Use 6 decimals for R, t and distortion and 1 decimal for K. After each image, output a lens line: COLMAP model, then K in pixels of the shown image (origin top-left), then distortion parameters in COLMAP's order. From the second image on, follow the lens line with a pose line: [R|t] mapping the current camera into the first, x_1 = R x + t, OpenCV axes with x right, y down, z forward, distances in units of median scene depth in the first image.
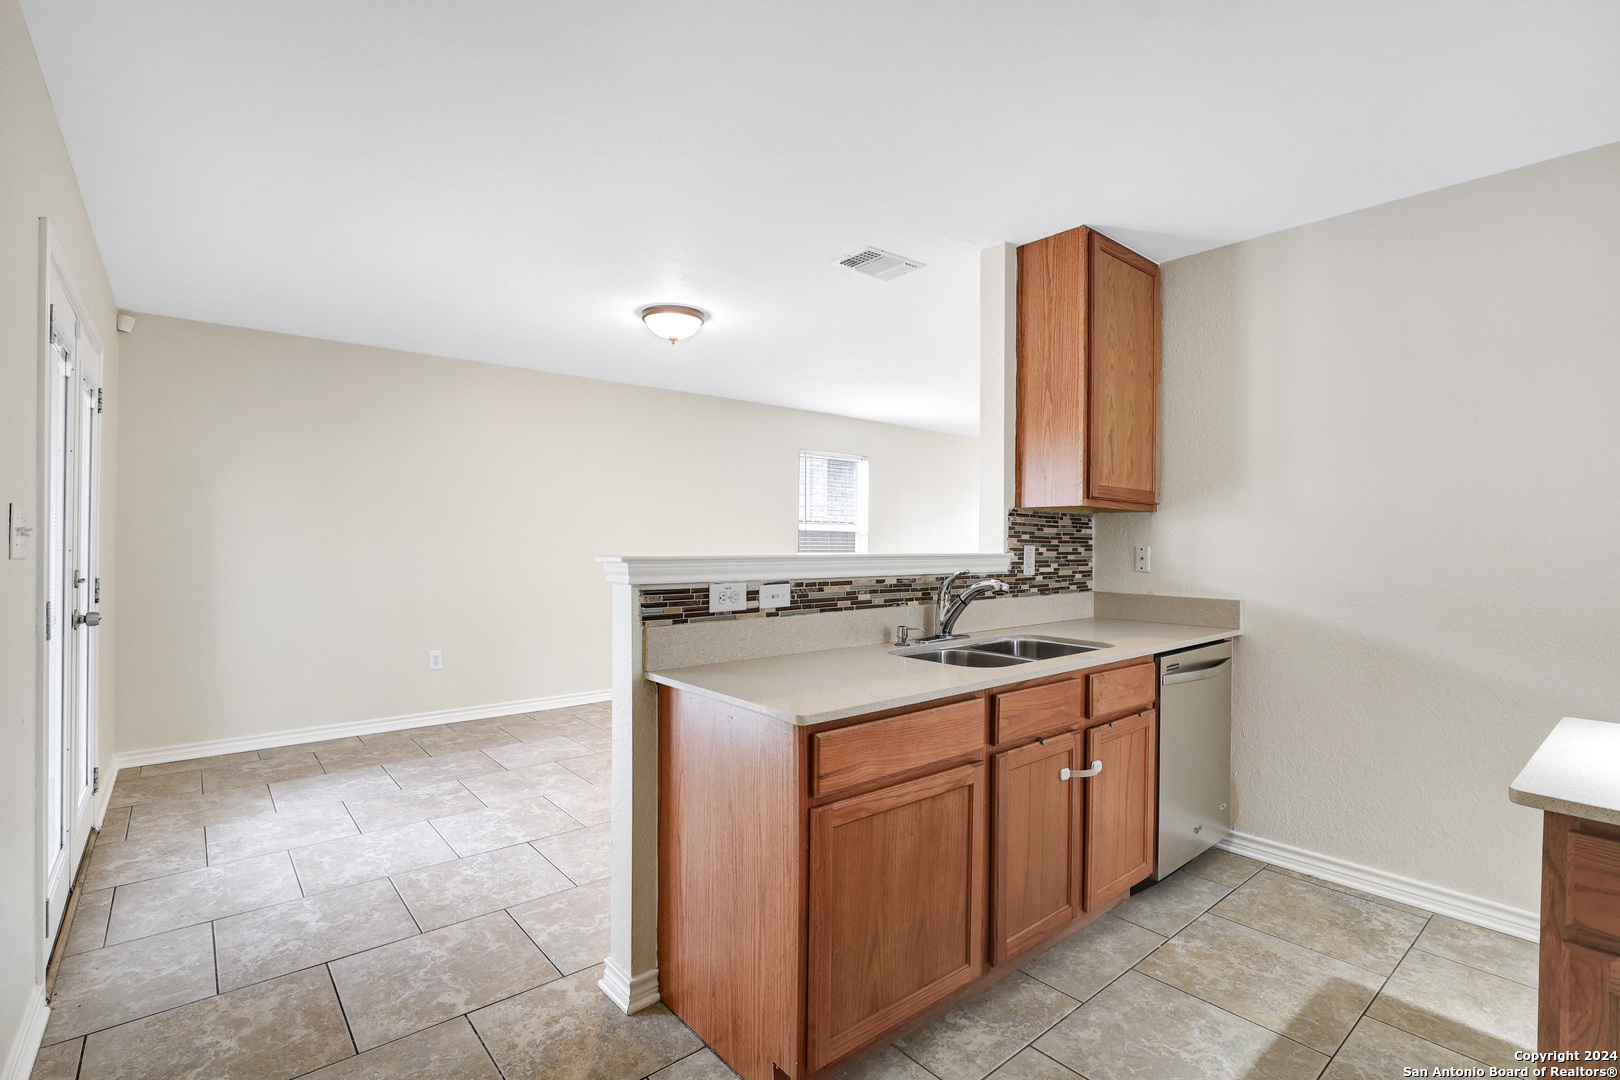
lens RADIAL K [[748.2, 0, 821.8], [0, 748.2, 548.8], [0, 0, 1]] dist [-0.029301, 0.010117]
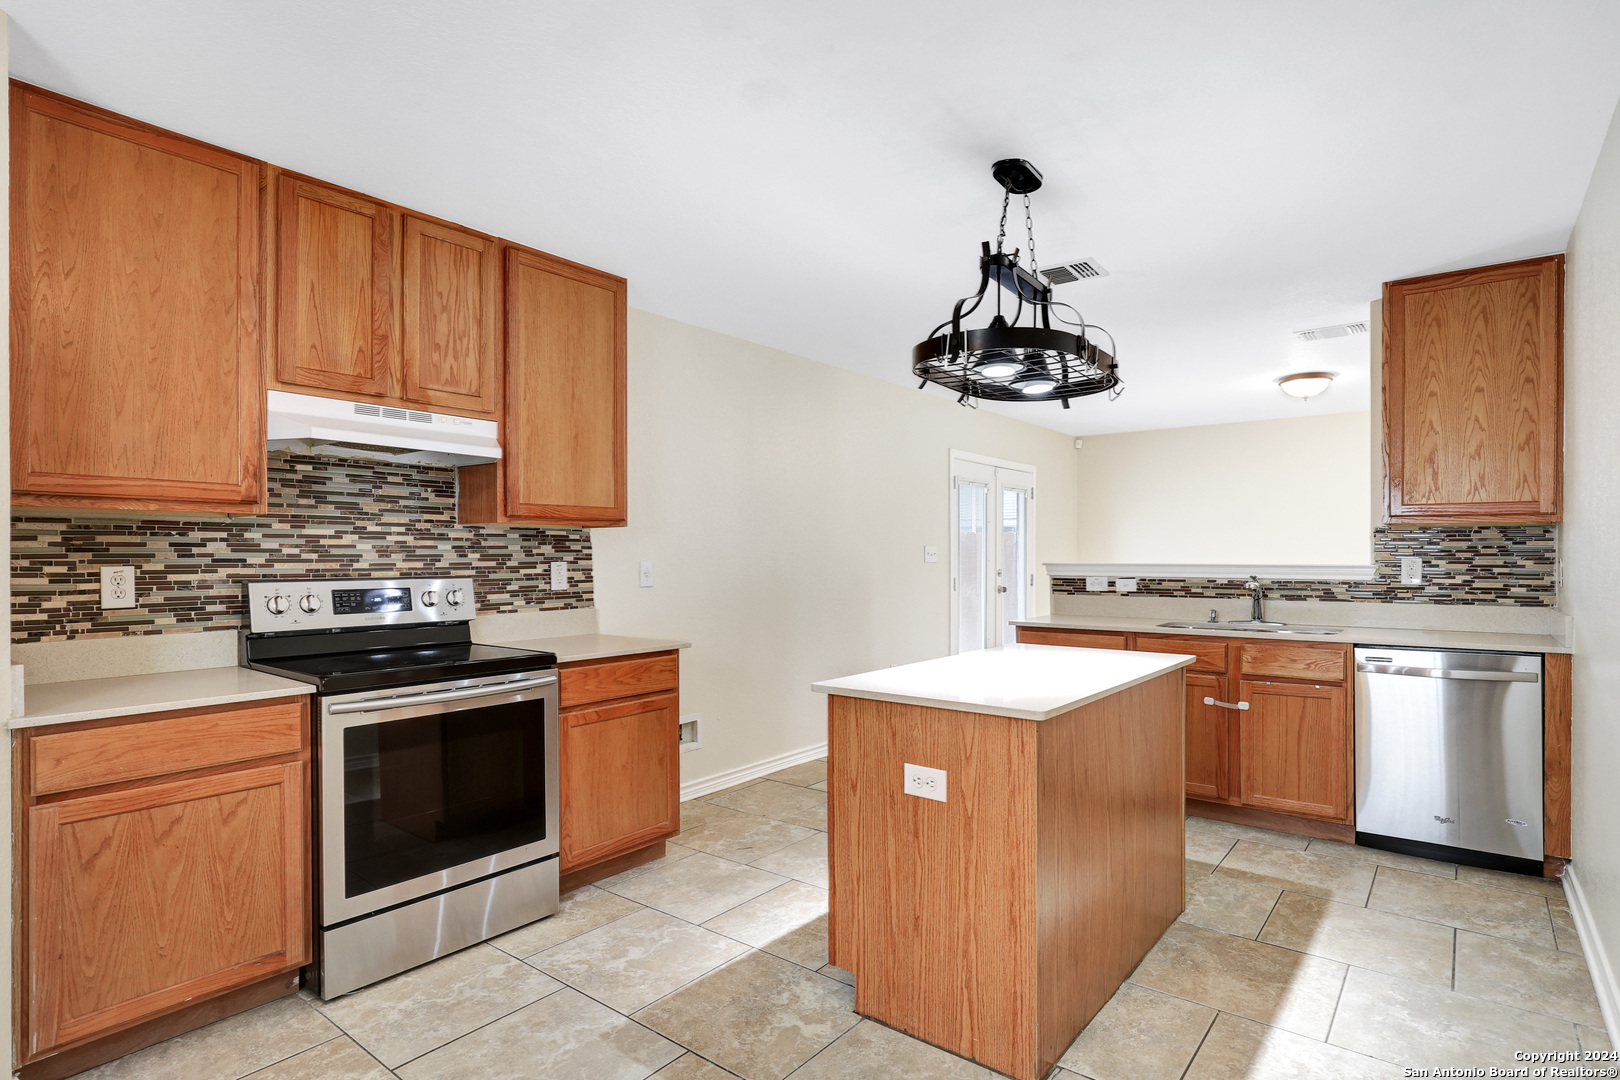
lens RADIAL K [[838.4, 0, 814.8], [0, 838.4, 558.2], [0, 0, 1]] dist [-0.024060, 0.010831]
pose [[0.191067, -0.001250, -0.981576, 1.591155], [-0.006887, 0.999973, -0.002614, 0.005623], [0.981553, 0.007259, 0.191053, -0.144694]]
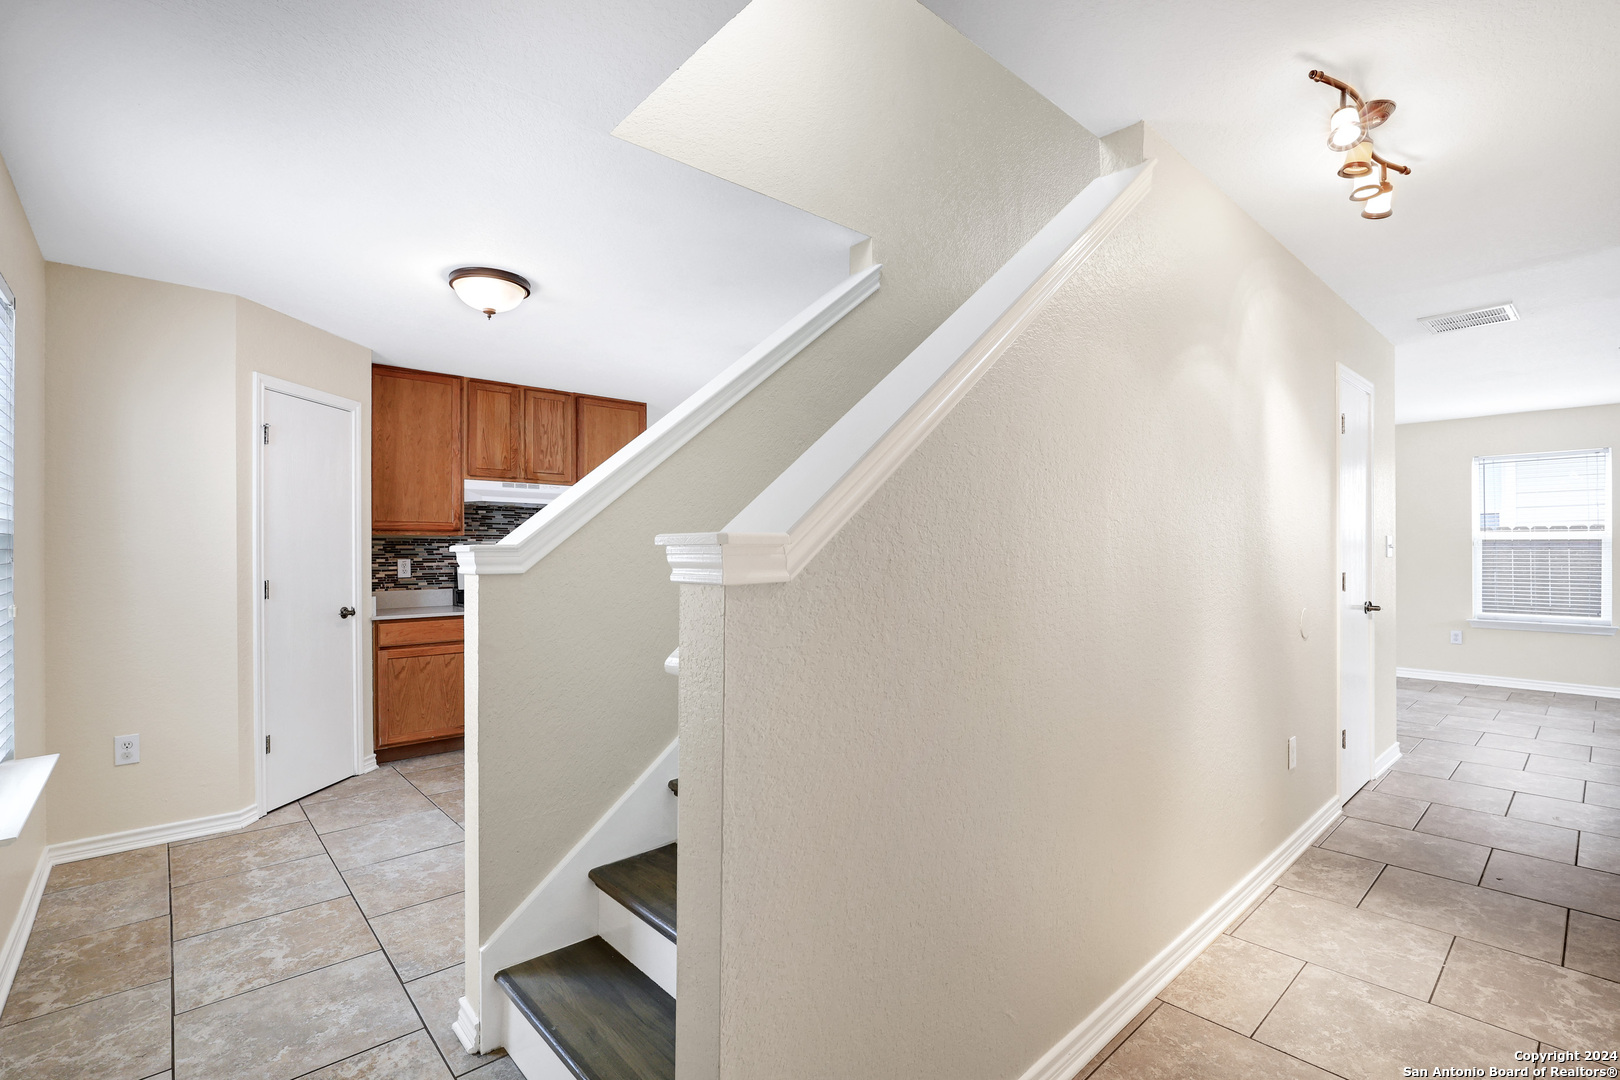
lens RADIAL K [[748.2, 0, 821.8], [0, 748.2, 548.8], [0, 0, 1]] dist [-0.029301, 0.010117]
pose [[0.031859, -0.009078, -0.999451, 2.478612], [-0.002442, 0.999955, -0.009161, 0.006119], [0.999489, 0.002732, 0.031835, 0.281352]]
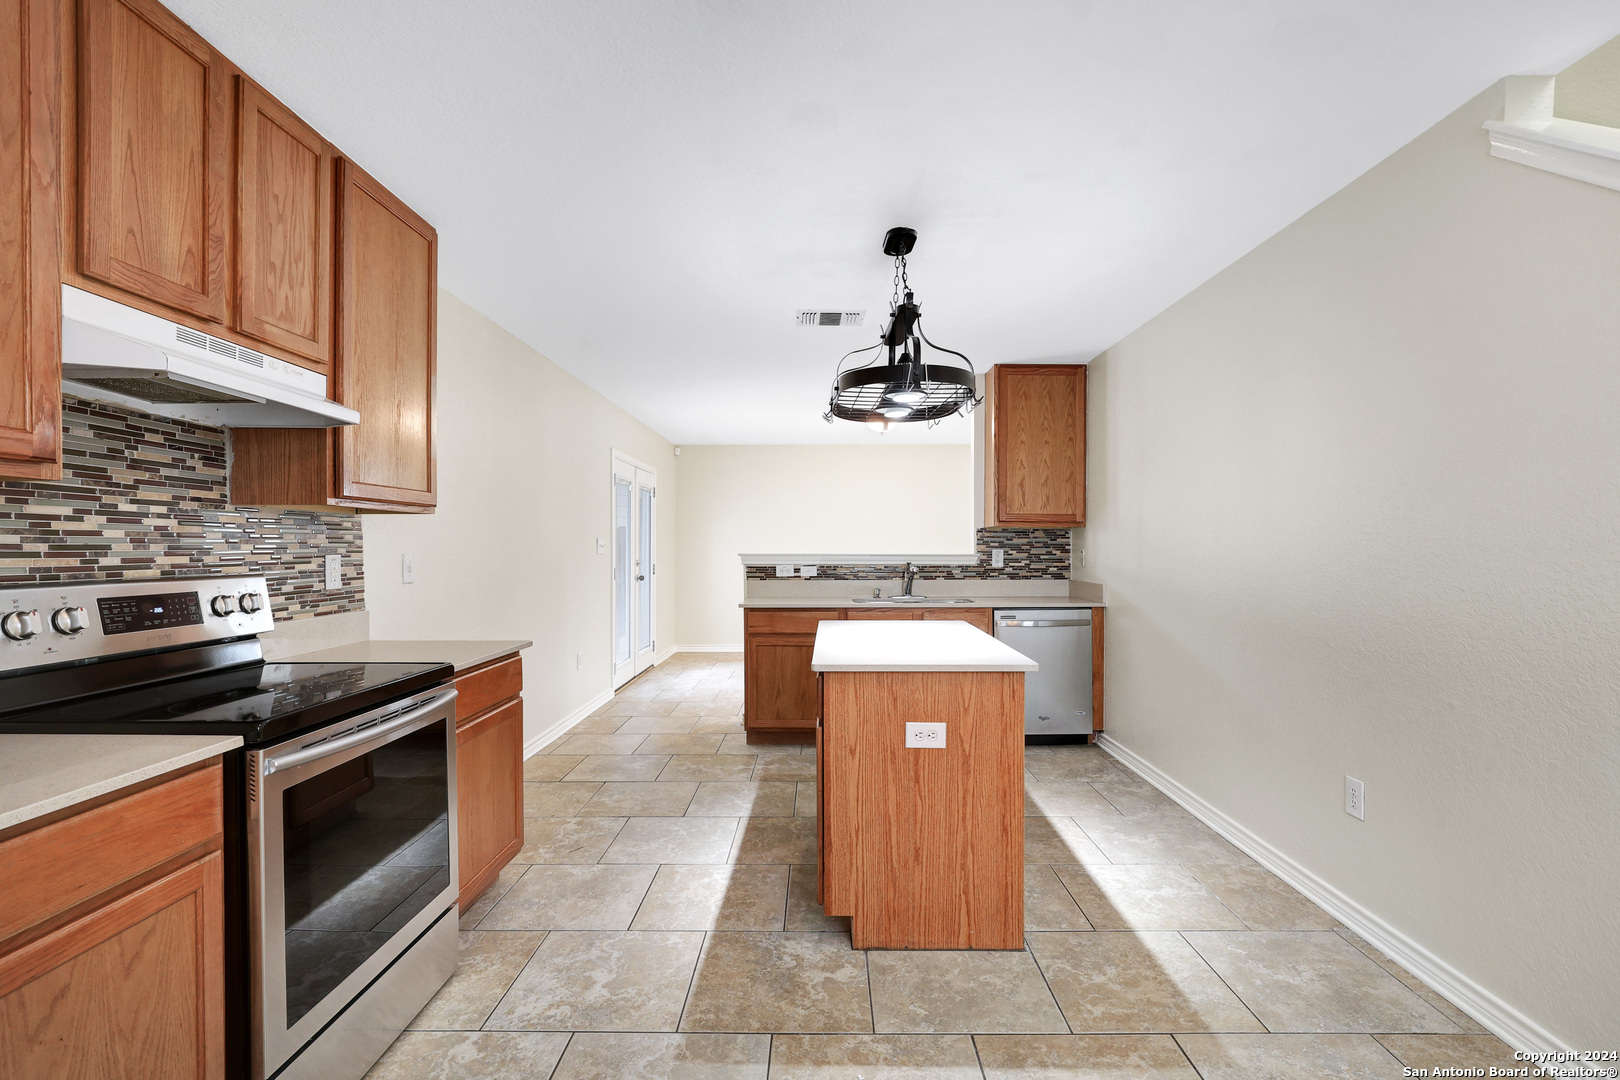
lens RADIAL K [[748.2, 0, 821.8], [0, 748.2, 548.8], [0, 0, 1]] dist [-0.029301, 0.010117]
pose [[0.756602, -0.003185, -0.653868, 1.287101], [-0.002270, 0.999969, -0.007497, 0.008947], [0.653872, 0.007156, 0.756571, -0.636684]]
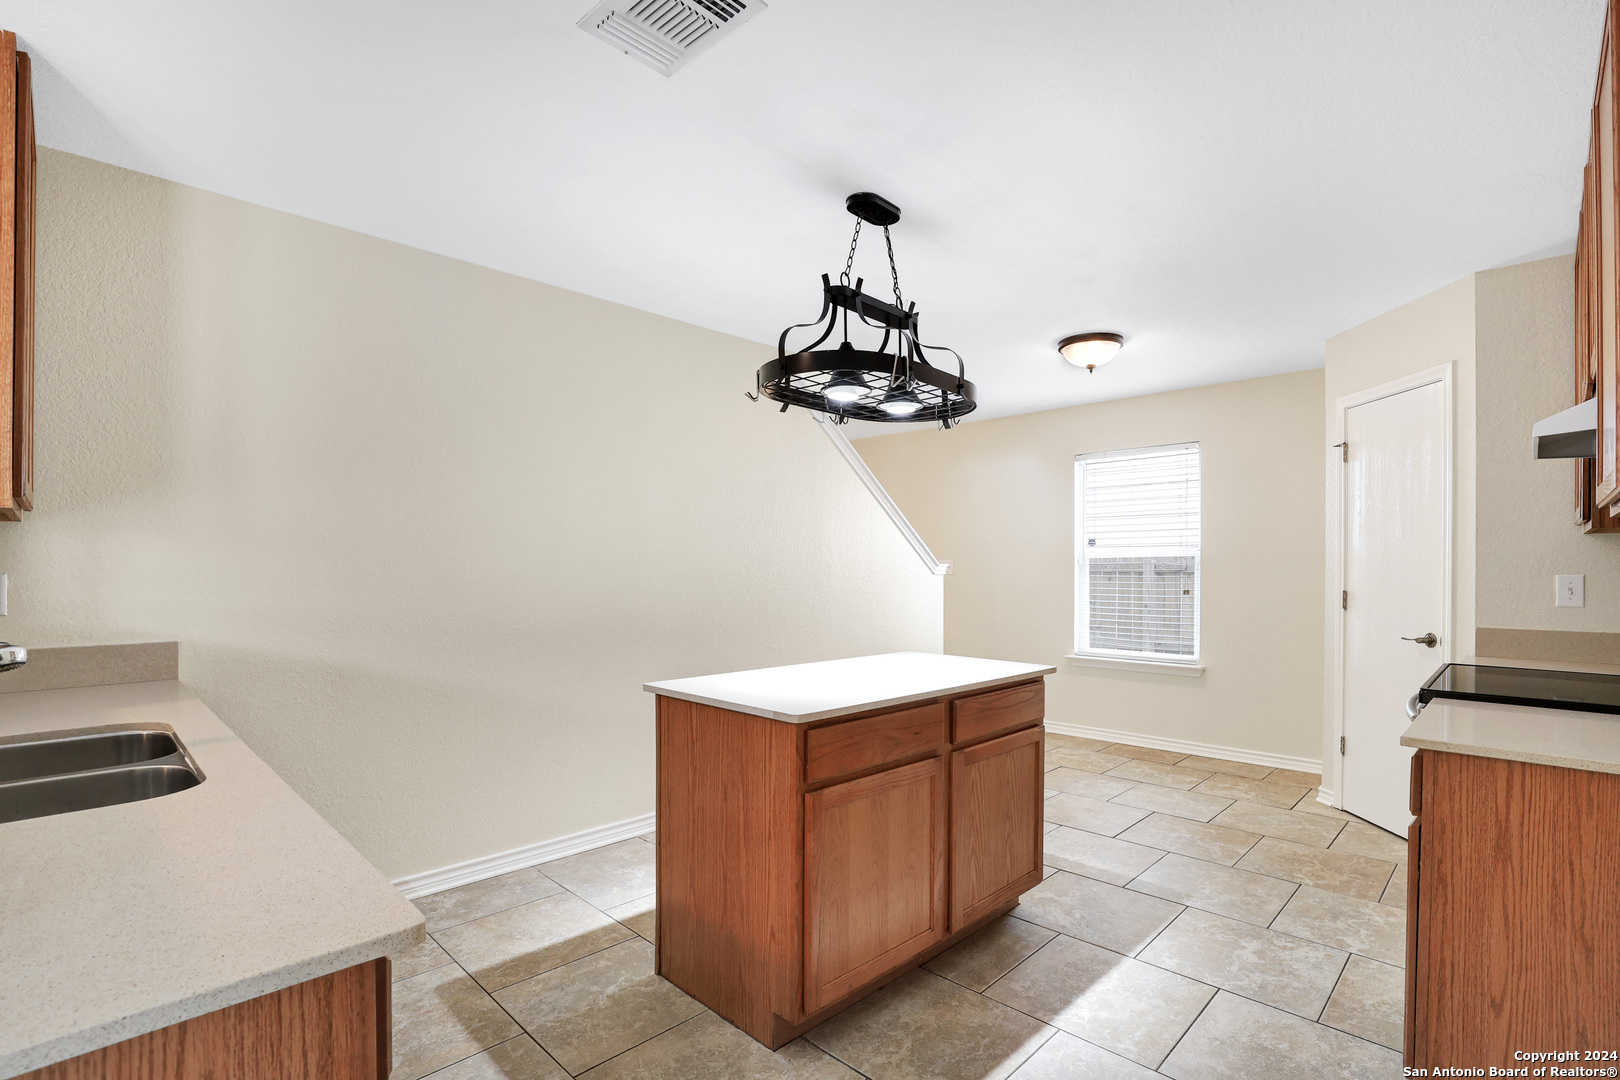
lens RADIAL K [[749.8, 0, 835.7], [0, 749.8, 578.8], [0, 0, 1]] dist [-0.026380, 0.000974]
pose [[-0.101495, -0.017543, 0.994681, -0.308289], [0.008521, 0.999793, 0.018502, -0.005056], [-0.994800, 0.010353, -0.101324, 0.438387]]
